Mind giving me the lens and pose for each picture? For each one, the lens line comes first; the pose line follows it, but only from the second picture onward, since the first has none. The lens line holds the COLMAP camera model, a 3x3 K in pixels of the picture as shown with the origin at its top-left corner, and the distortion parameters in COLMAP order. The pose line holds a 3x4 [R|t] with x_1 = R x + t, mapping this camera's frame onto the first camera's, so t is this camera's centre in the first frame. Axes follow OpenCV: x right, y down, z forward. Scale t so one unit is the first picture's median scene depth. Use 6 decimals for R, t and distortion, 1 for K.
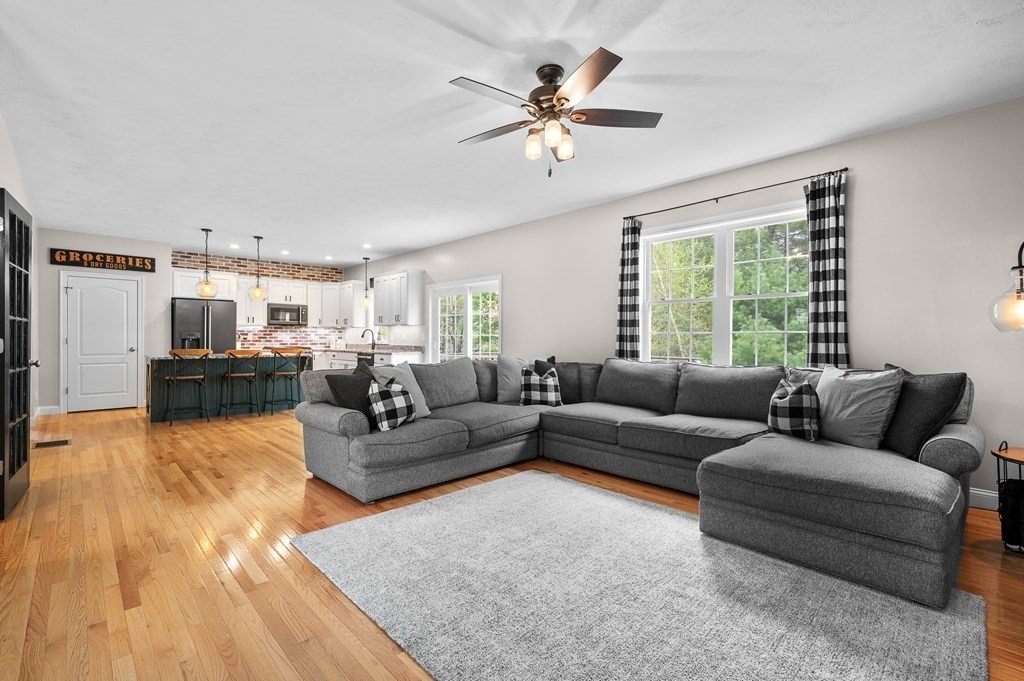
lens RADIAL K [[453.2, 0, 512.0], [0, 453.2, 338.7], [0, 0, 1]] dist [0.000078, 0.000189]
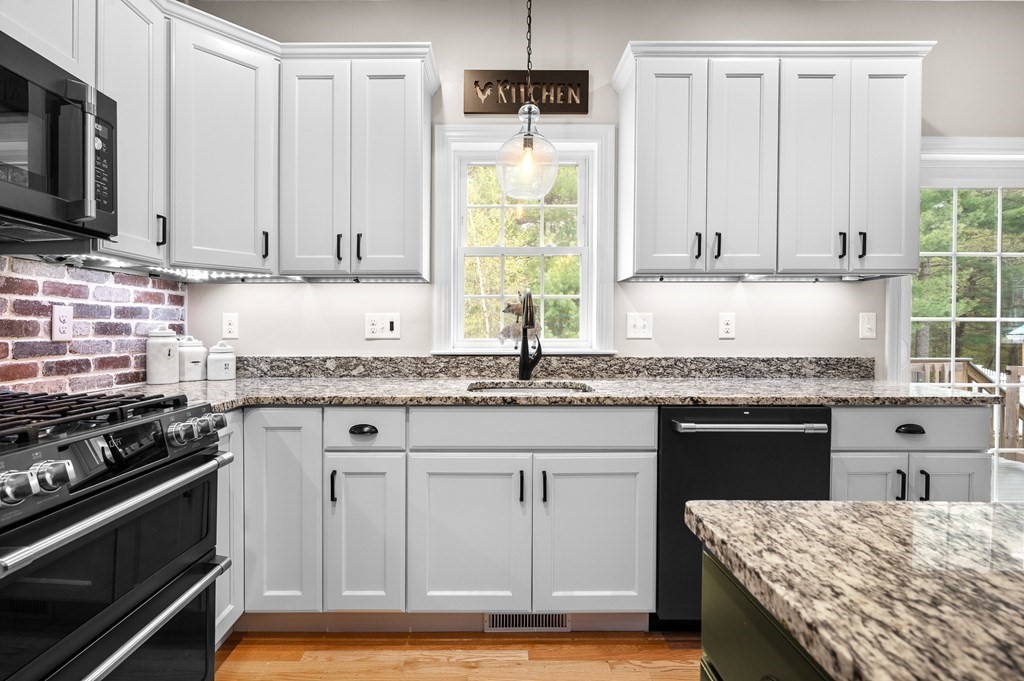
lens RADIAL K [[500.2, 0, 504.7], [0, 500.2, 333.8], [0, 0, 1]] dist [-0.000219, -0.000221]
pose [[0.696758, -0.009273, 0.717246, -0.592334], [0.003095, 0.999946, 0.009922, -0.001762], [-0.717299, -0.004693, 0.696749, 0.991051]]
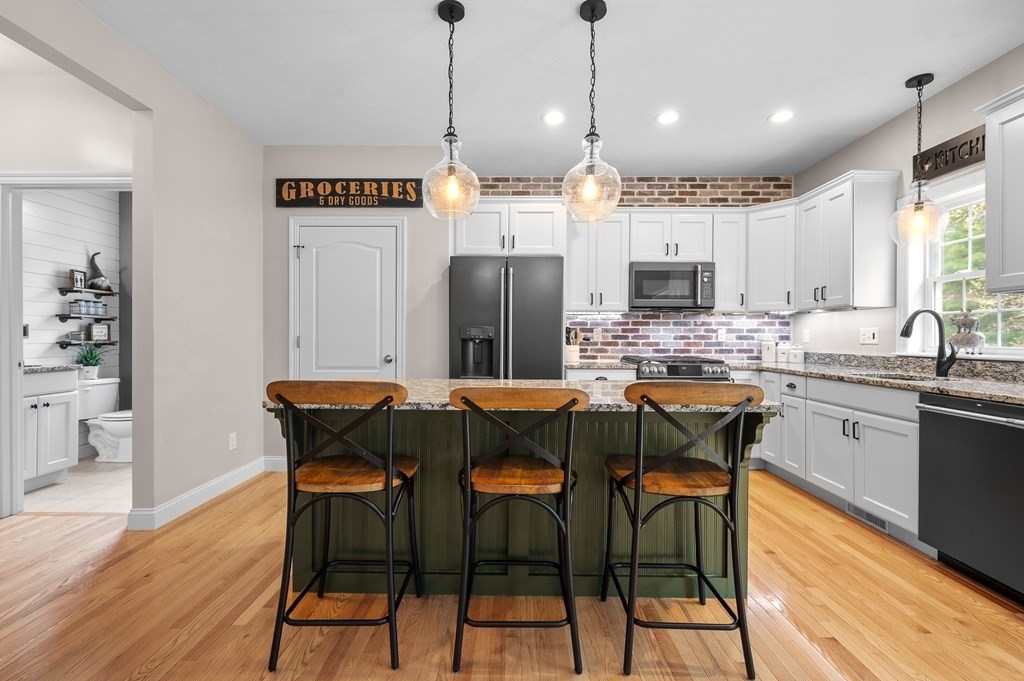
lens RADIAL K [[446.7, 0, 507.8], [0, 446.7, 343.4], [0, 0, 1]] dist [-0.000151, 0.000018]
pose [[0.707733, 0.009876, -0.706411, -0.356514], [-0.001862, 0.999925, 0.012115, -0.001245], [0.706478, -0.007259, 0.707698, 0.689239]]
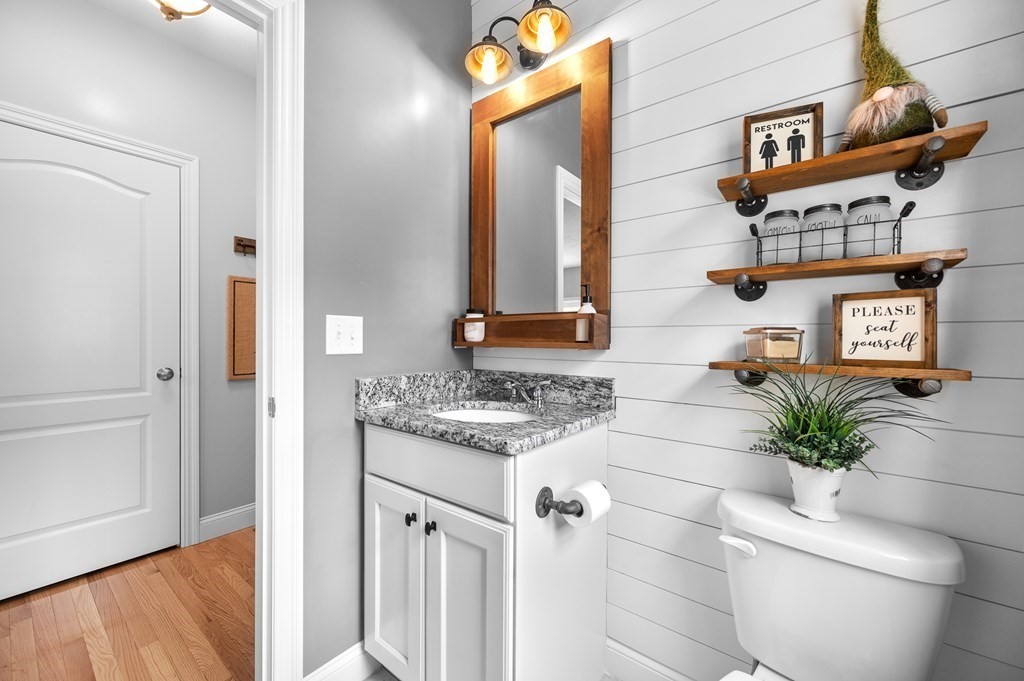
lens RADIAL K [[408.1, 0, 512.0], [0, 408.1, 340.5], [0, 0, 1]] dist [-0.001141, -0.000247]
pose [[-0.991408, -0.007702, -0.130582, -0.966037], [-0.008552, 0.999946, 0.005952, -0.004130], [0.130529, 0.007018, -0.991420, 0.823276]]
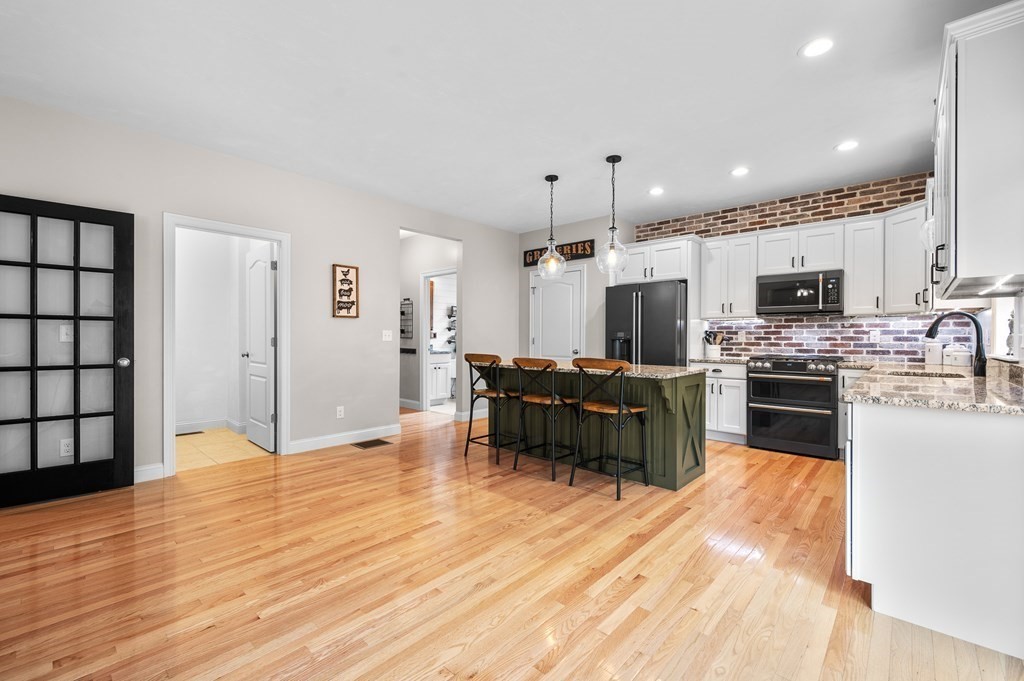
lens RADIAL K [[437.3, 0, 513.0], [0, 437.3, 351.1], [0, 0, 1]] dist [-0.002840, -0.000492]
pose [[0.056846, 0.028016, -0.997990, -0.019563], [-0.003634, 0.999605, 0.027854, -0.000566], [0.998376, 0.002043, 0.056925, 0.783487]]
